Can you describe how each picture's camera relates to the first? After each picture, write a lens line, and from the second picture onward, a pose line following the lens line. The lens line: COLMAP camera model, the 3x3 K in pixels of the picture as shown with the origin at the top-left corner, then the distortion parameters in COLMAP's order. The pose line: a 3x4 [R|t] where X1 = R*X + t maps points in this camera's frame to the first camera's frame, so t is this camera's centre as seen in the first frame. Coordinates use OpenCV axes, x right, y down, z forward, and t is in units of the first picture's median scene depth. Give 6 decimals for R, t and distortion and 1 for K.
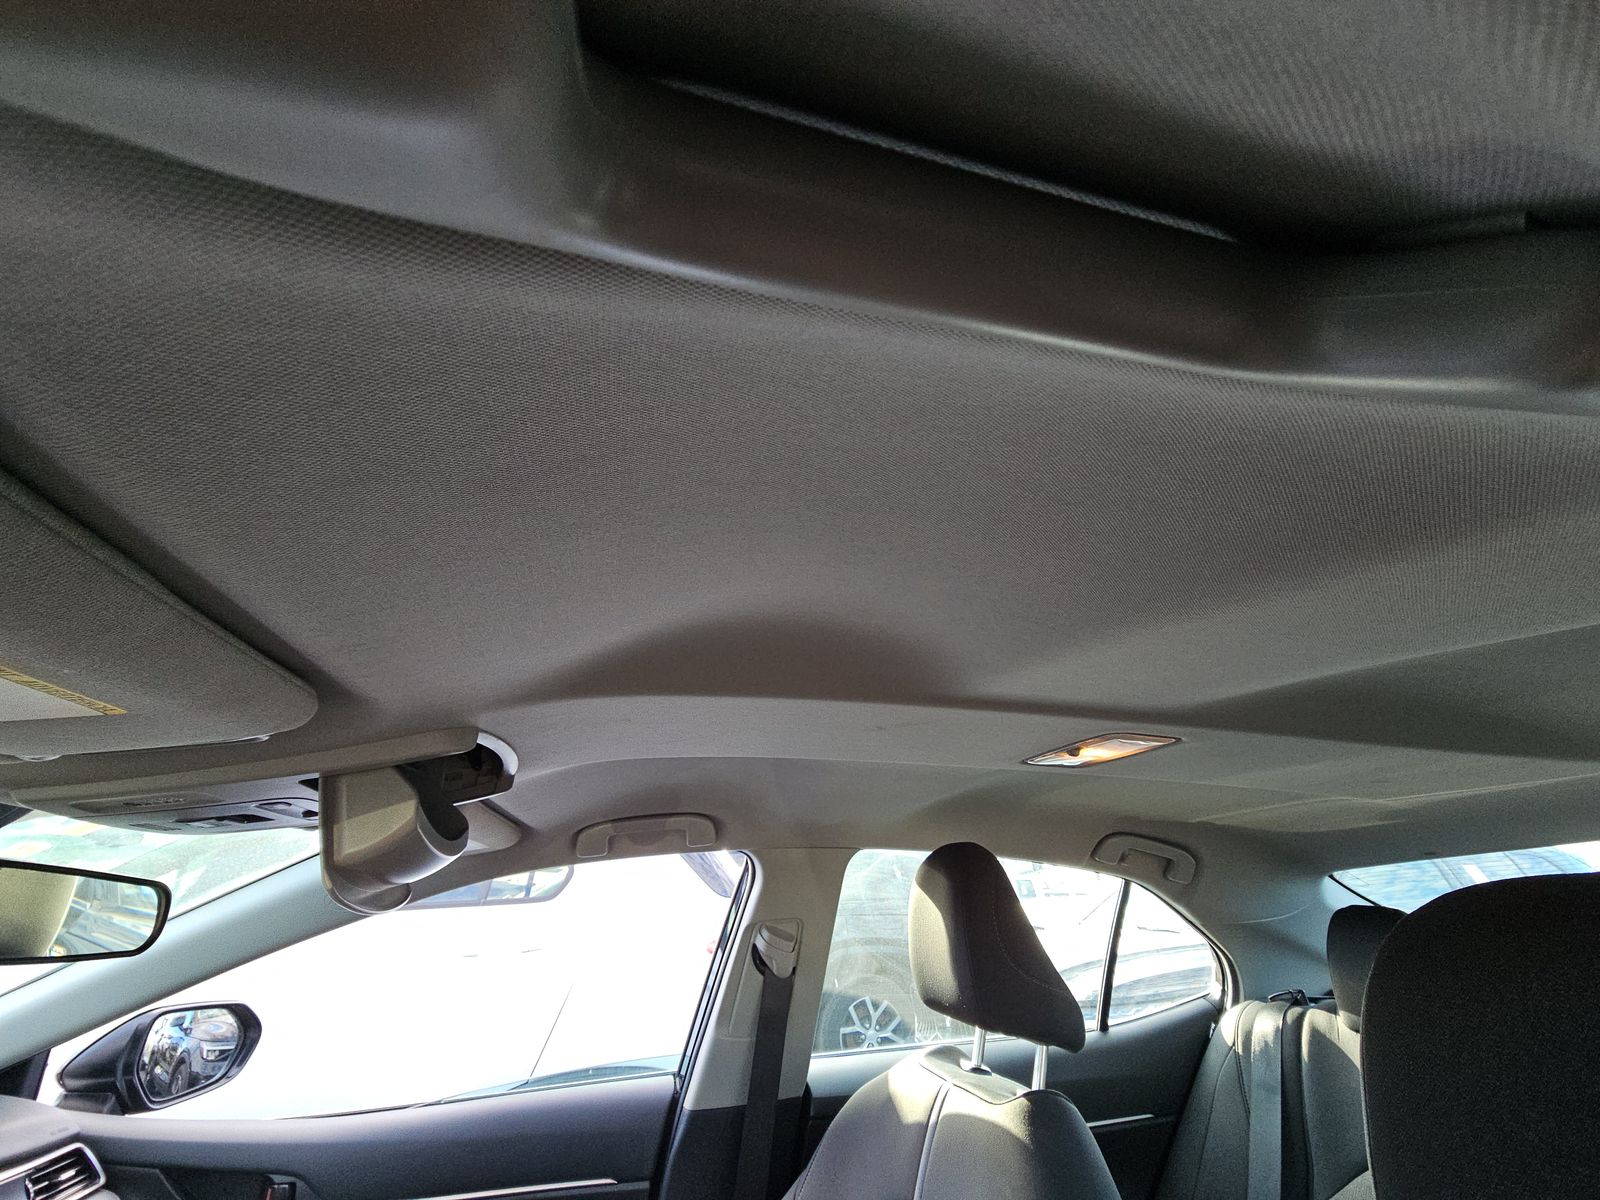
lens RADIAL K [[647.5, 0, 802.5], [0, 647.5, 592.6], [0, 0, 1]] dist [0.019455, -0.013080]
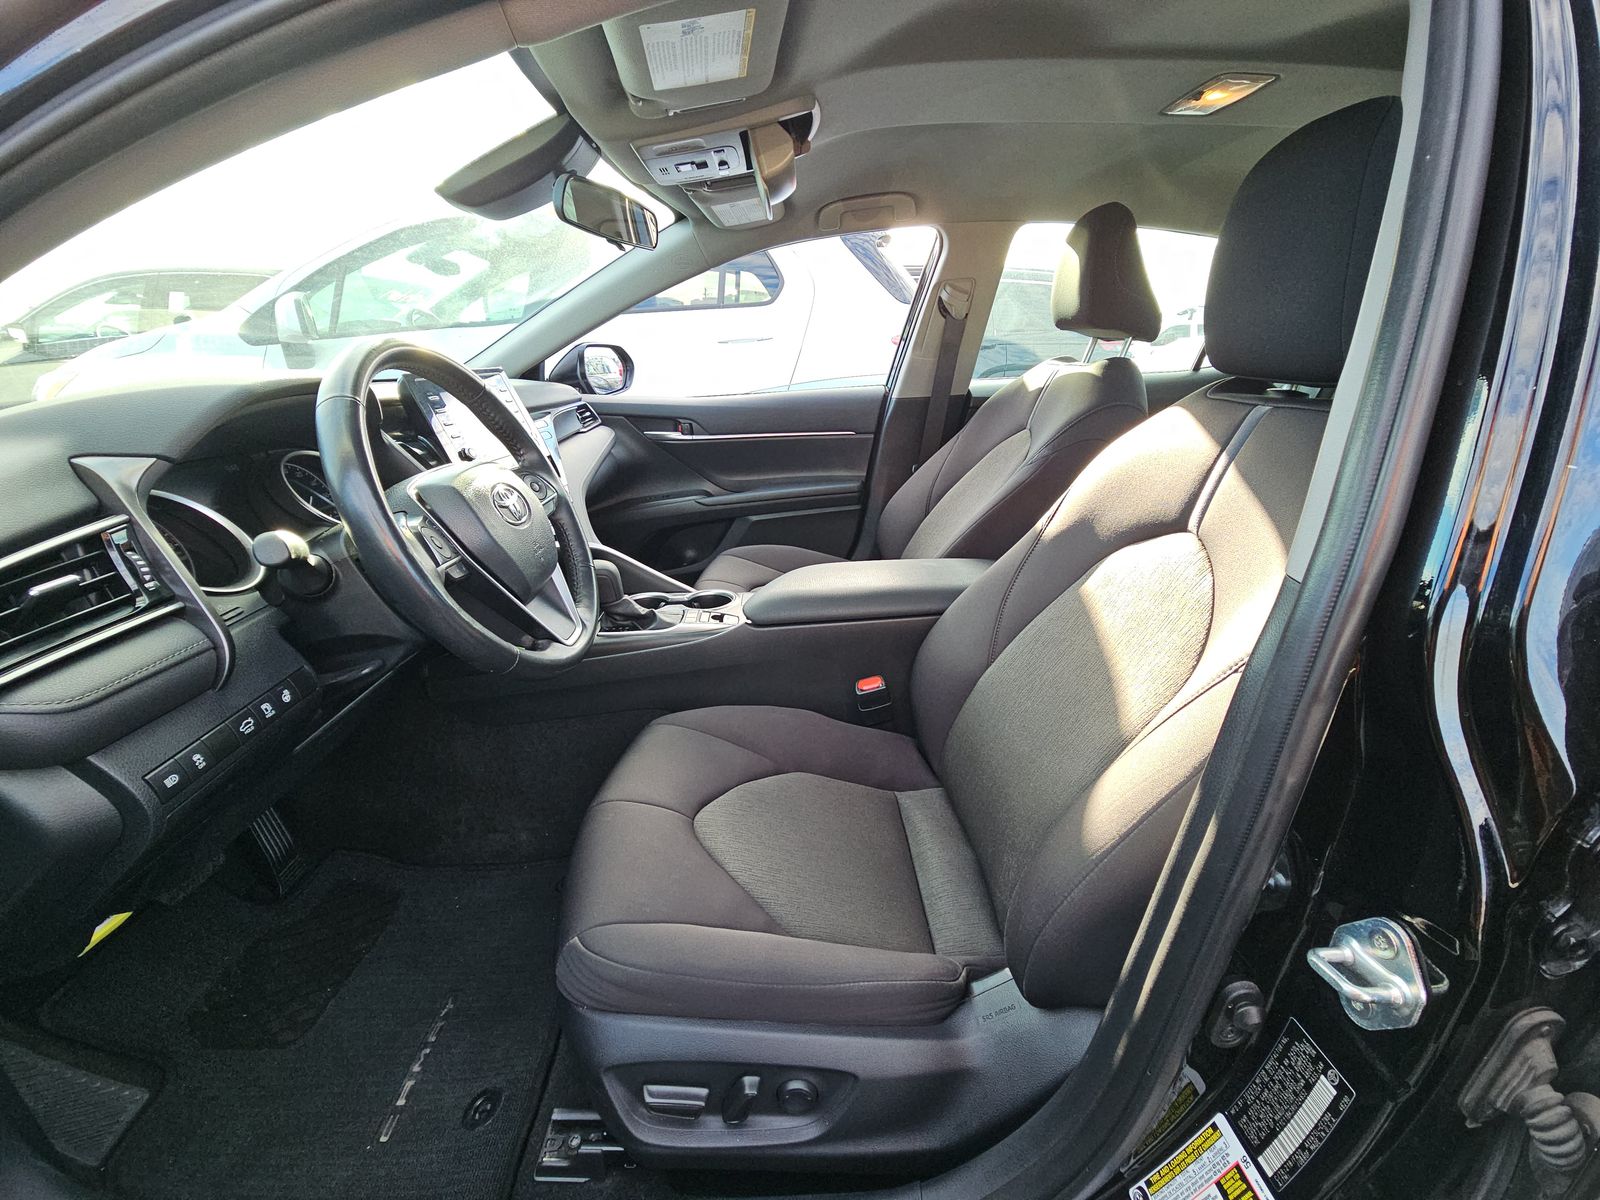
lens RADIAL K [[647.5, 0, 802.5], [0, 647.5, 592.6], [0, 0, 1]] dist [0.019455, -0.013080]
pose [[0.973811, 0.073435, -0.215173, -0.012097], [0.100918, 0.708451, 0.698508, -0.035062], [0.203734, -0.701930, 0.682486, -0.512726]]
